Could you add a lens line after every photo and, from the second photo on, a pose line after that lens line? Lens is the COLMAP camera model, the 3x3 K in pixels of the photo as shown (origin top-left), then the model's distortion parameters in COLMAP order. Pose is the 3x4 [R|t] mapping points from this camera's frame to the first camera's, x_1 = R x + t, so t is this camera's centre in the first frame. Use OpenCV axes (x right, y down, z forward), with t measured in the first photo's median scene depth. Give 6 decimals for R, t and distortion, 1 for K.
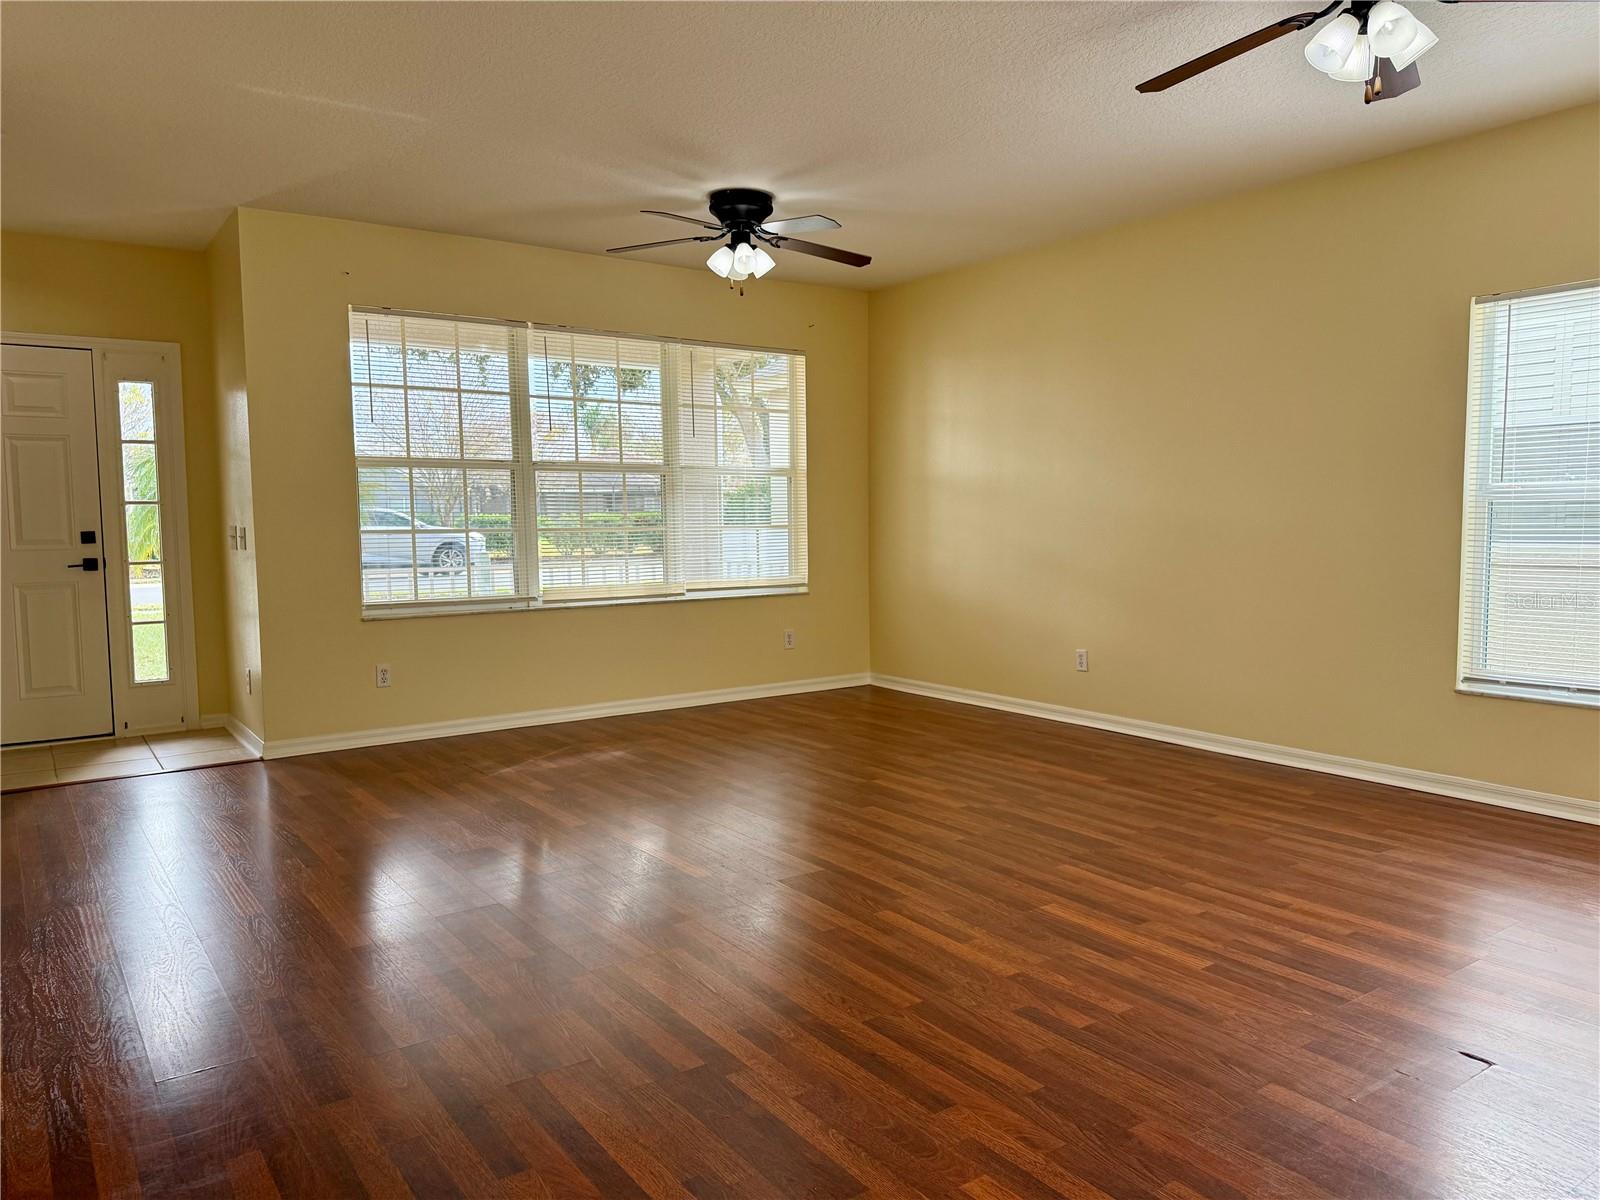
lens RADIAL K [[1123.4, 0, 798.6], [0, 1123.4, 602.2], [0, 0, 1]] dist [0.074370, -0.088816]
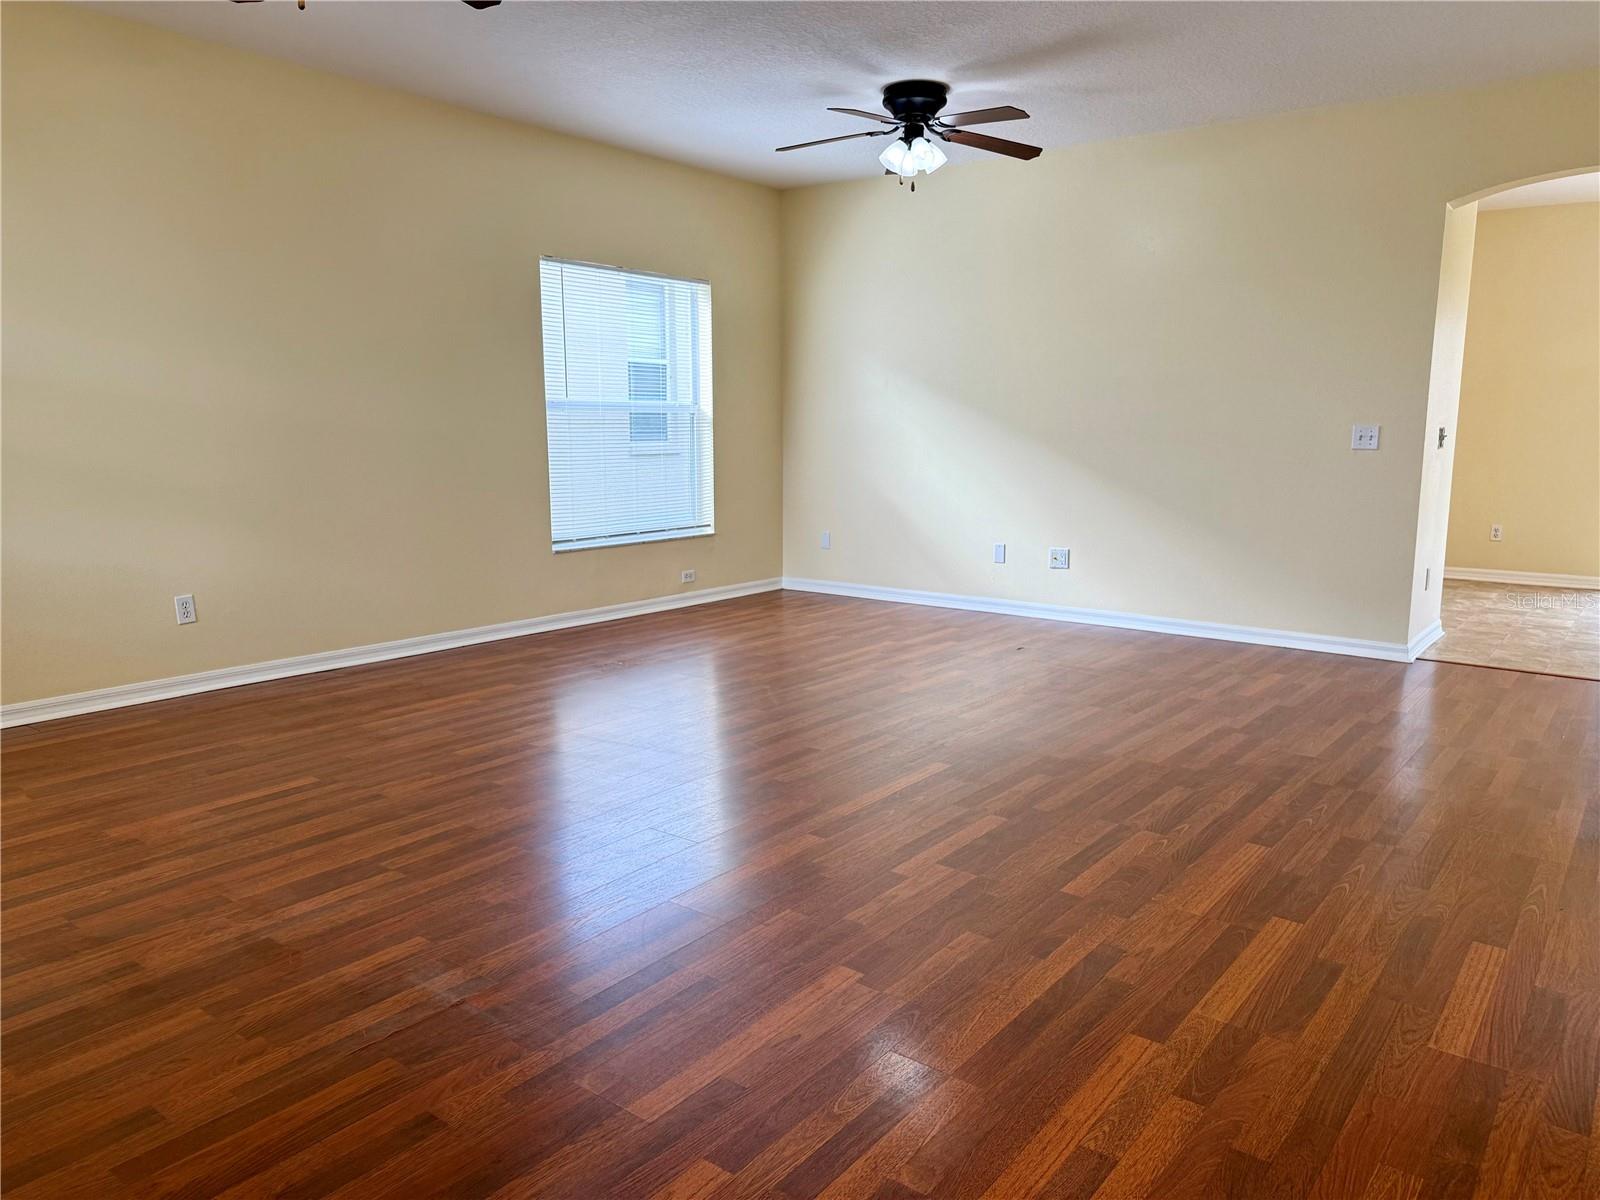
lens RADIAL K [[1123.4, 0, 806.5], [0, 1123.4, 596.2], [0, 0, 1]] dist [0.074370, -0.088816]
pose [[-0.280277, -0.137527, 0.950016, -0.595359], [0.066895, 0.984479, 0.162252, -0.053560], [-0.957585, 0.109026, -0.266727, 0.822422]]
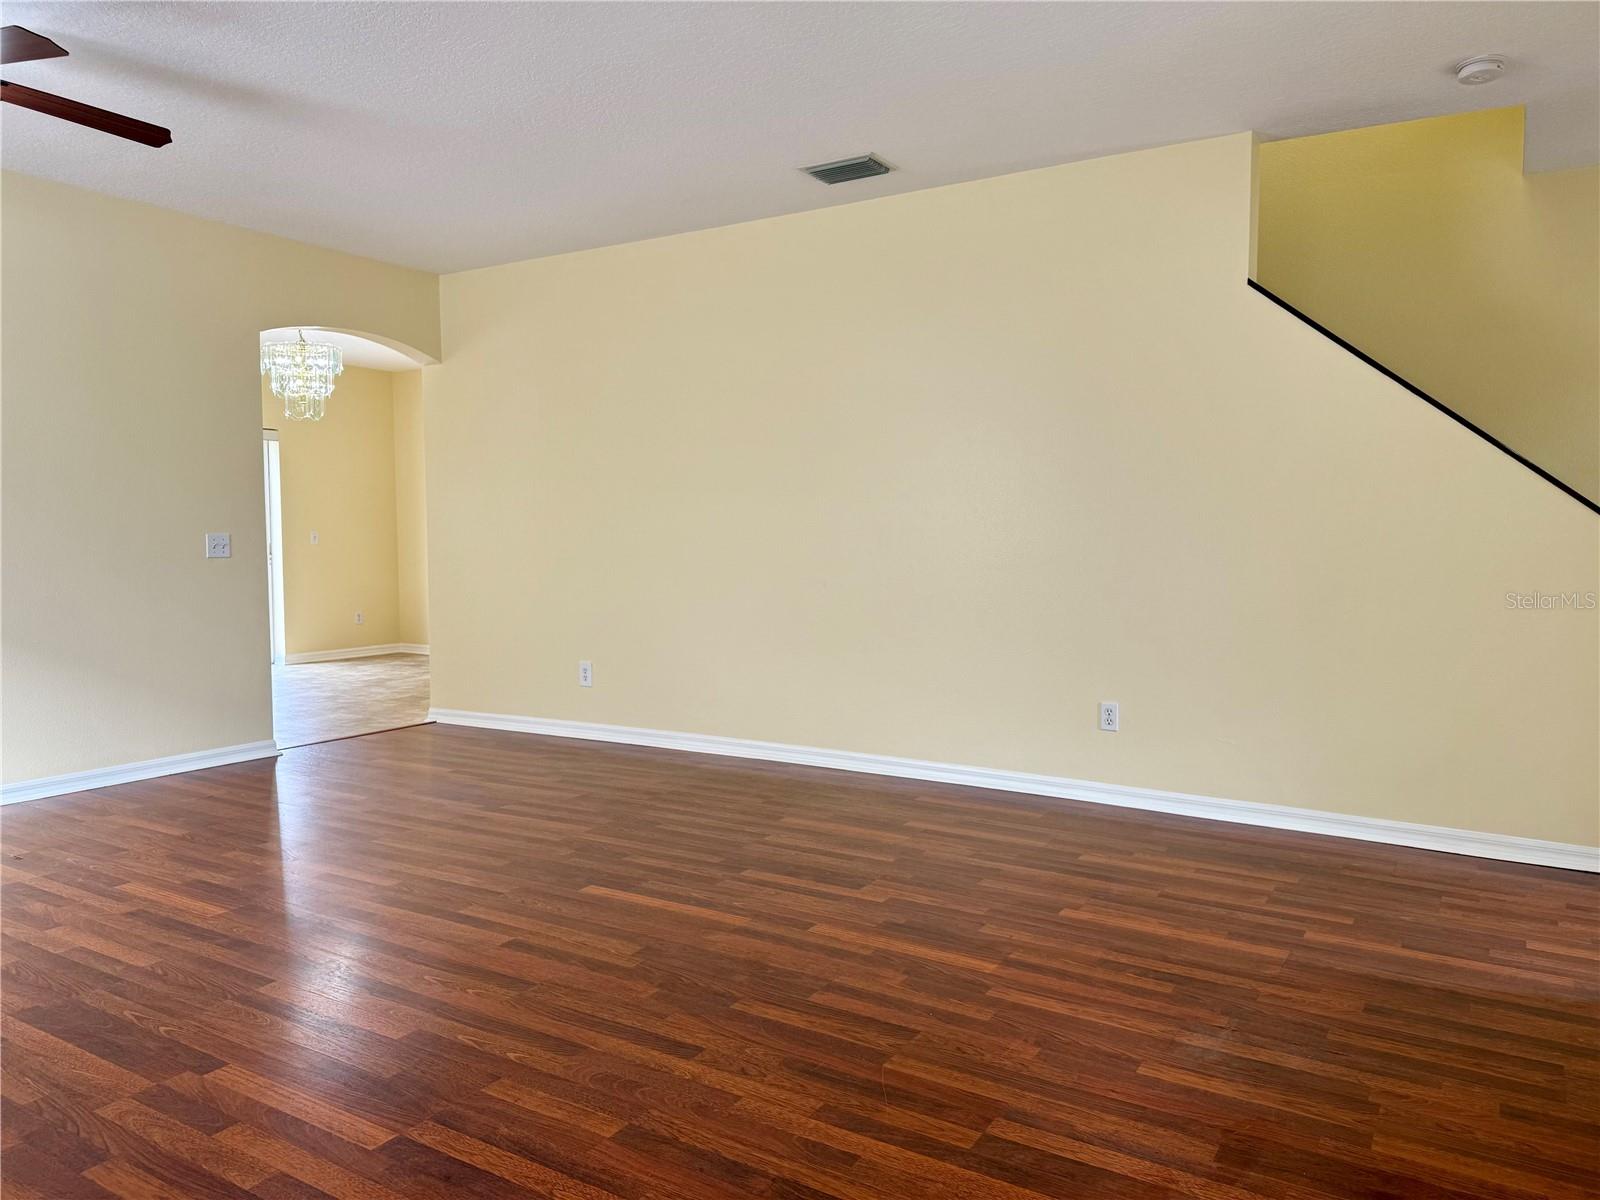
lens RADIAL K [[1123.4, 0, 799.0], [0, 1123.4, 591.9], [0, 0, 1]] dist [0.074370, -0.088816]
pose [[-0.923116, 0.032132, -0.383176, 0.066857], [-0.015518, 0.992578, 0.120618, -0.080754], [0.384208, 0.117290, -0.915766, 1.150782]]
